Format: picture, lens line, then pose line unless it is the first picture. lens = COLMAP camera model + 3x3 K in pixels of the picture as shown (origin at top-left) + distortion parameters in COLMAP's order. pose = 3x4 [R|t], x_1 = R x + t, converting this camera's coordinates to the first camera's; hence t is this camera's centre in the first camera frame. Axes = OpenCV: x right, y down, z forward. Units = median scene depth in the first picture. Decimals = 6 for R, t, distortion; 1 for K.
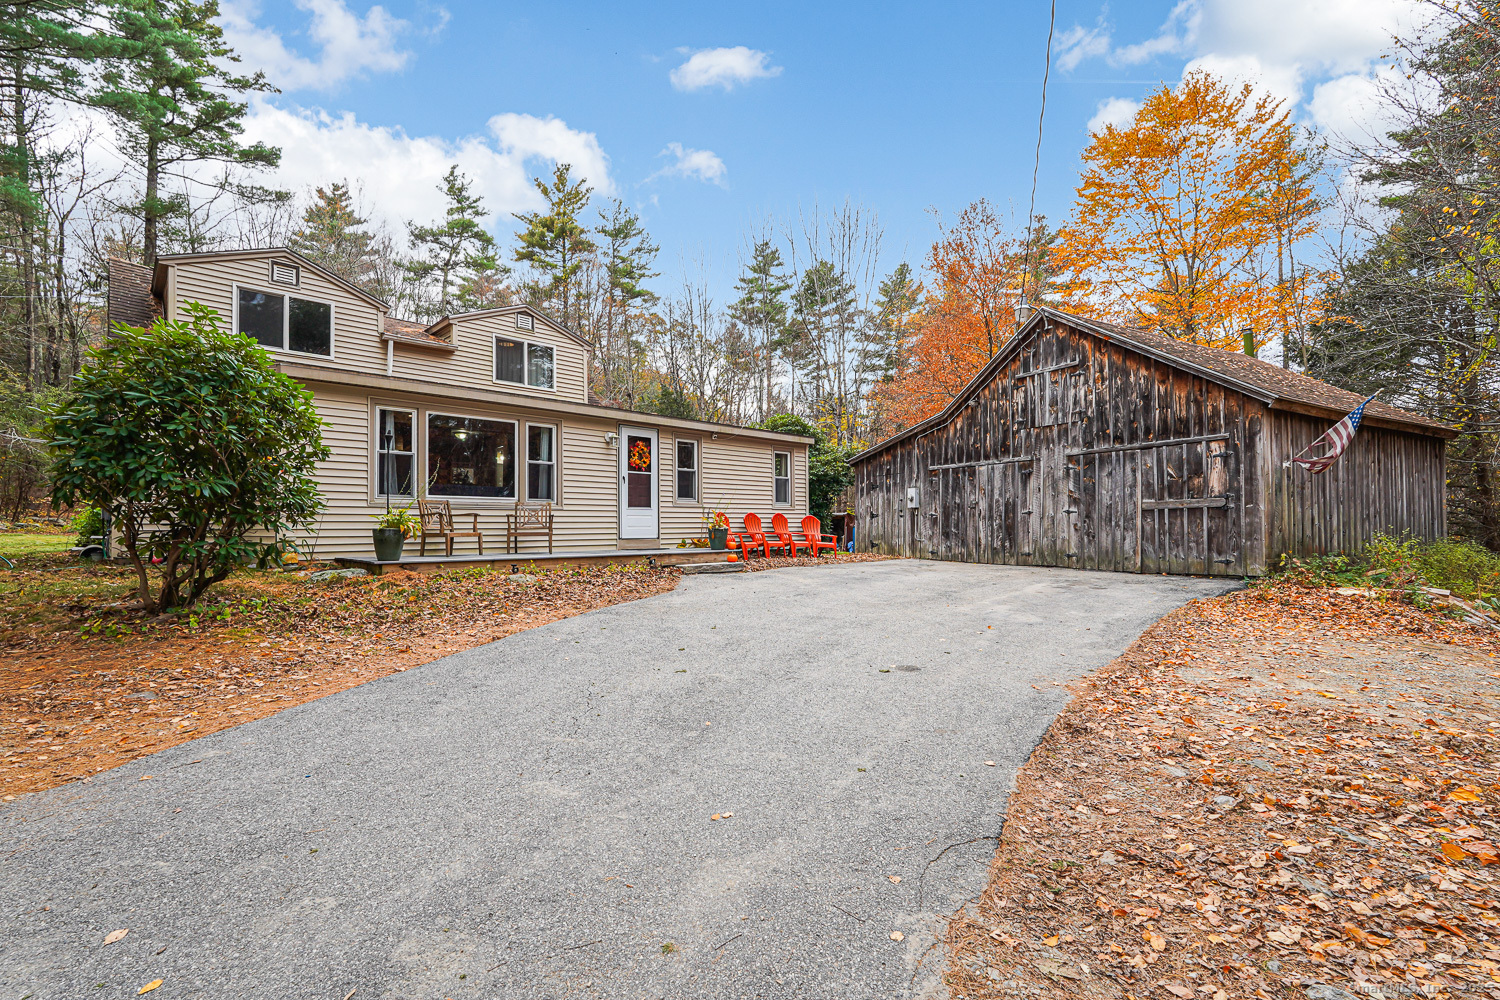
lens RADIAL K [[663.4, 0, 751.5], [0, 663.4, 513.1], [0, 0, 1]] dist [-0.007878, 0.000520]
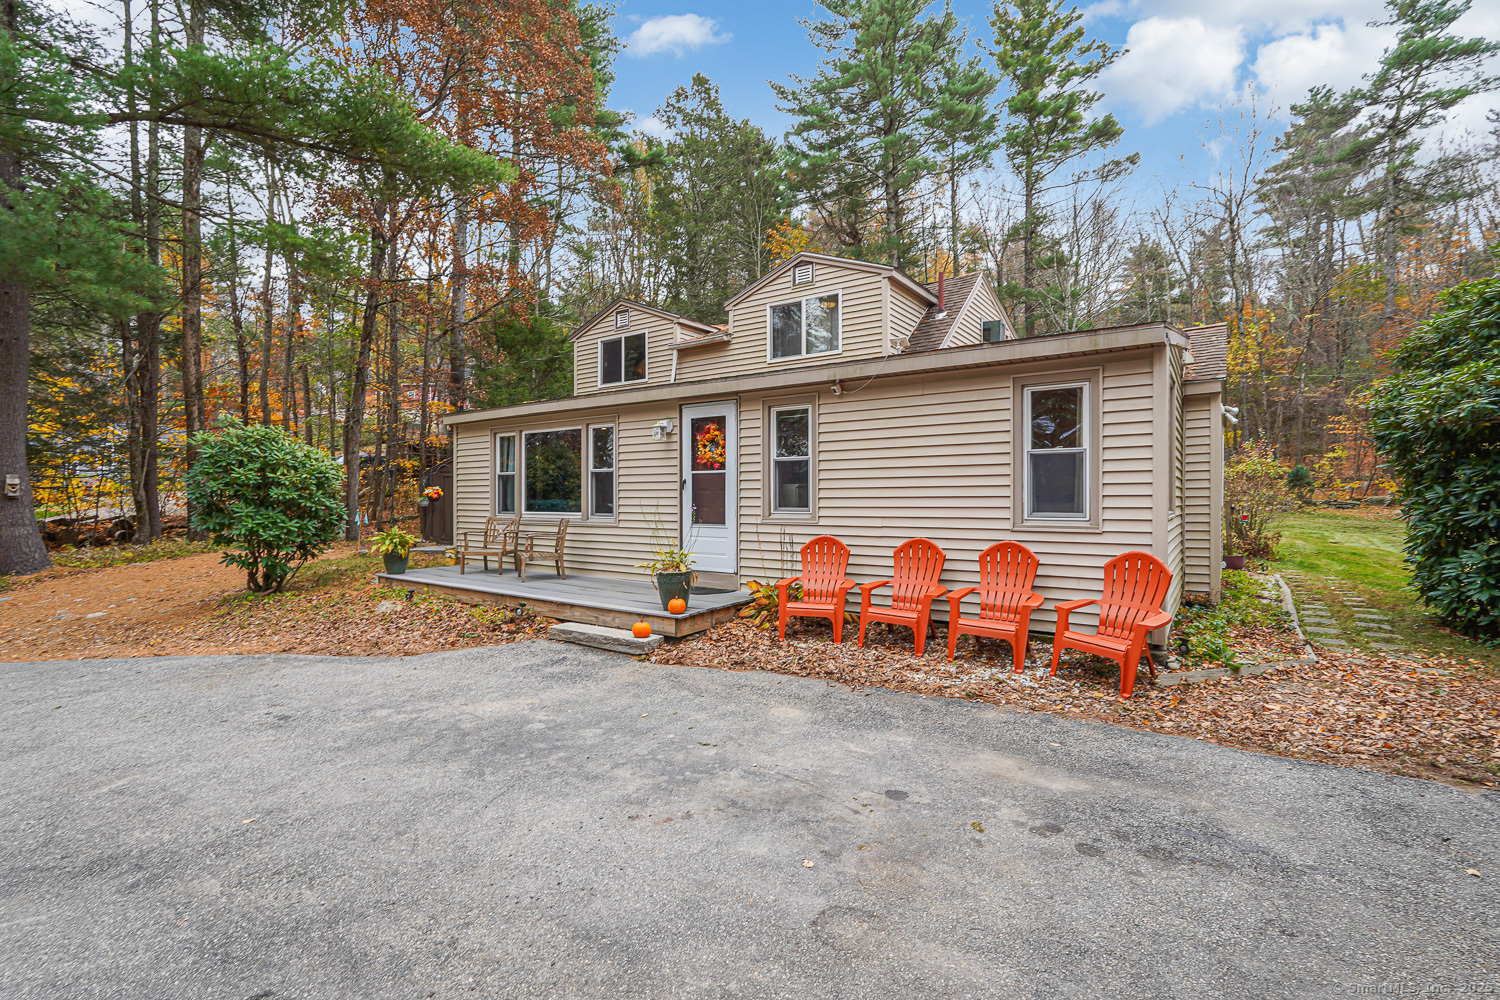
lens RADIAL K [[671.7, 0, 756.1], [0, 671.7, 500.7], [0, 0, 1]] dist [-0.017651, 0.008620]
pose [[0.184859, 0.011500, -0.982698, 0.463257], [0.022875, 0.999610, 0.016002, -0.039219], [0.982499, -0.025437, 0.184524, 0.862878]]
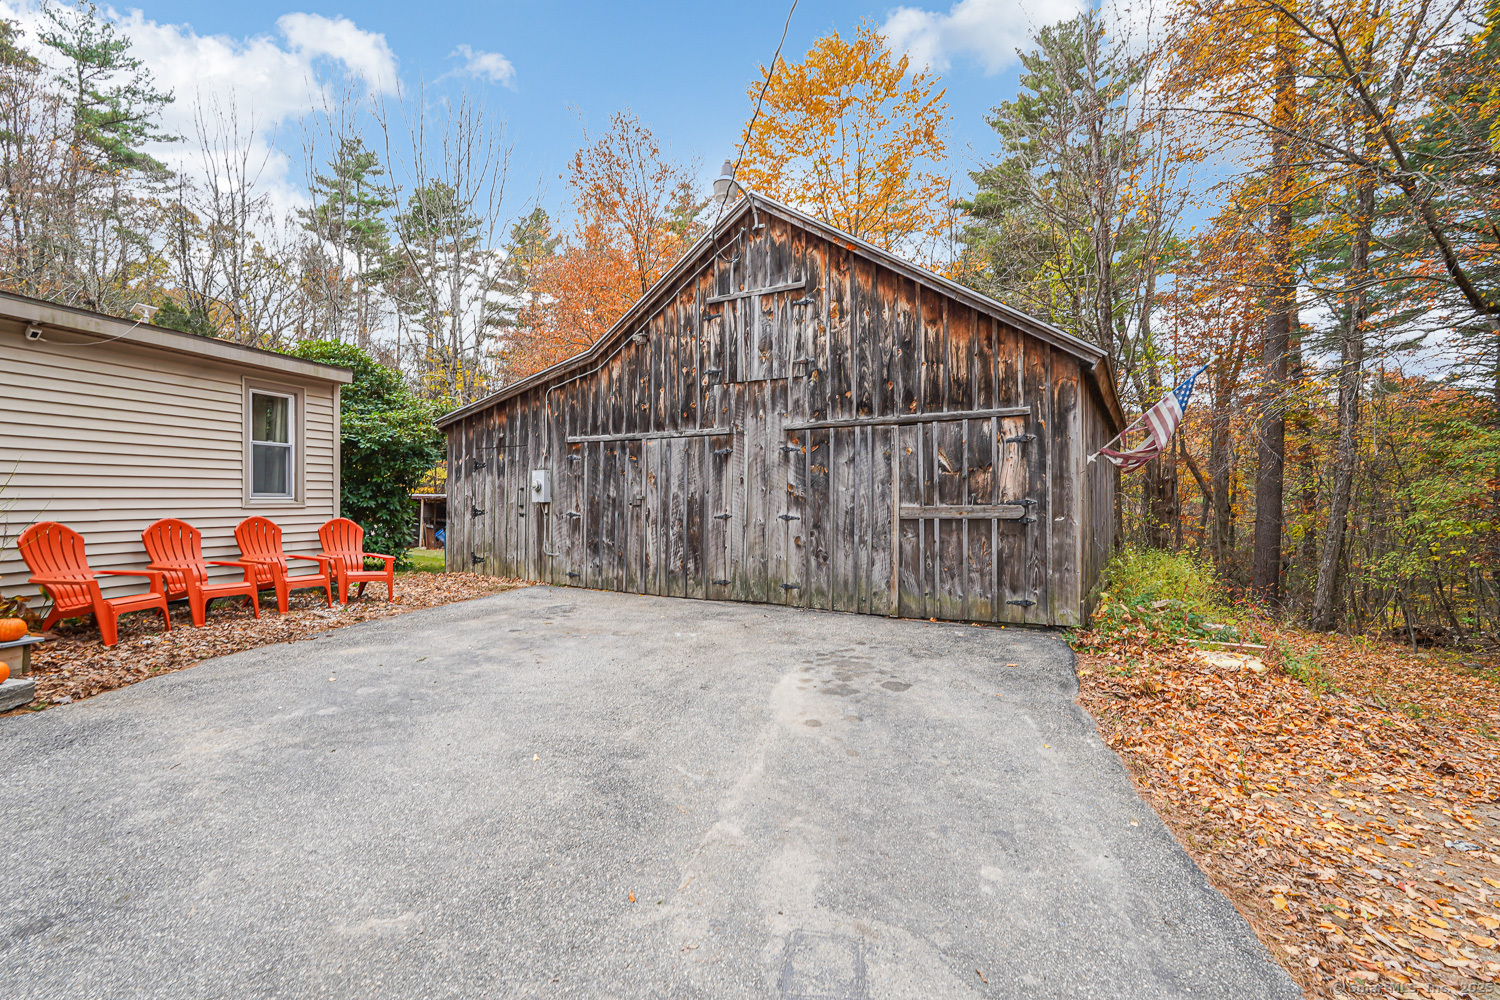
lens RADIAL K [[671.7, 0, 756.1], [0, 671.7, 500.7], [0, 0, 1]] dist [-0.017651, 0.008620]
pose [[0.858306, 0.002690, 0.513131, 0.116323], [-0.012793, 0.999788, 0.016158, -0.027082], [-0.512979, -0.020433, 0.858158, 0.440708]]
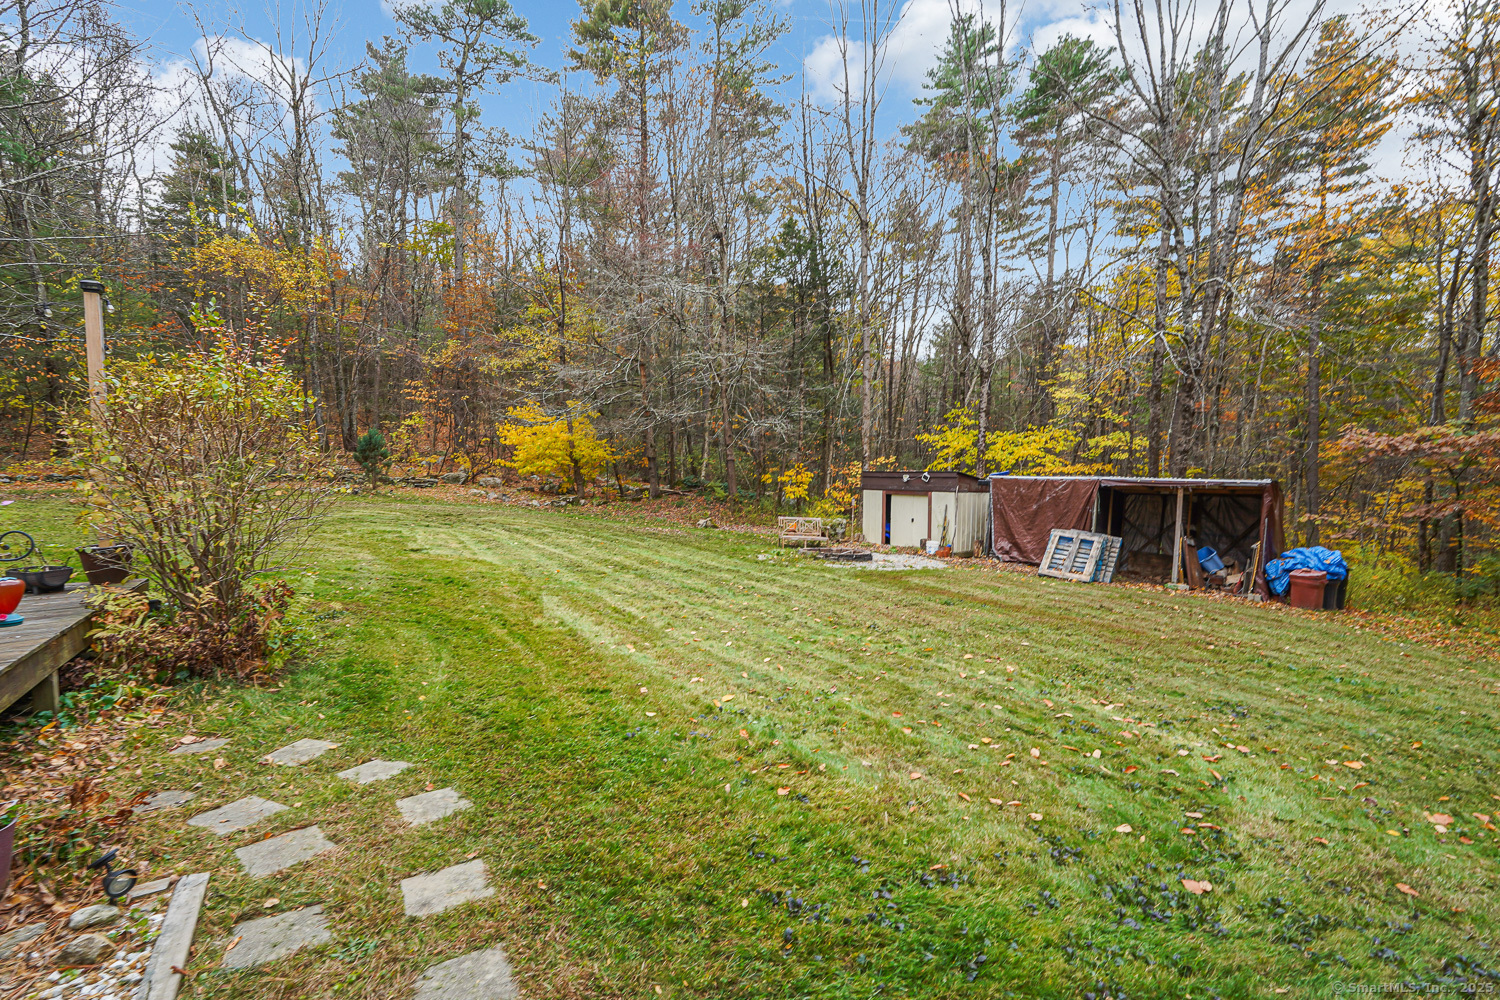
lens RADIAL K [[708.2, 0, 750.0], [0, 708.2, 500.0], [0, 0, 1]] dist [-0.010692, 0.000059]
pose [[0.975412, 0.023451, -0.219140, -0.124554], [-0.010349, 0.998100, 0.060744, -0.023842], [0.220148, -0.056982, 0.973801, 1.593060]]
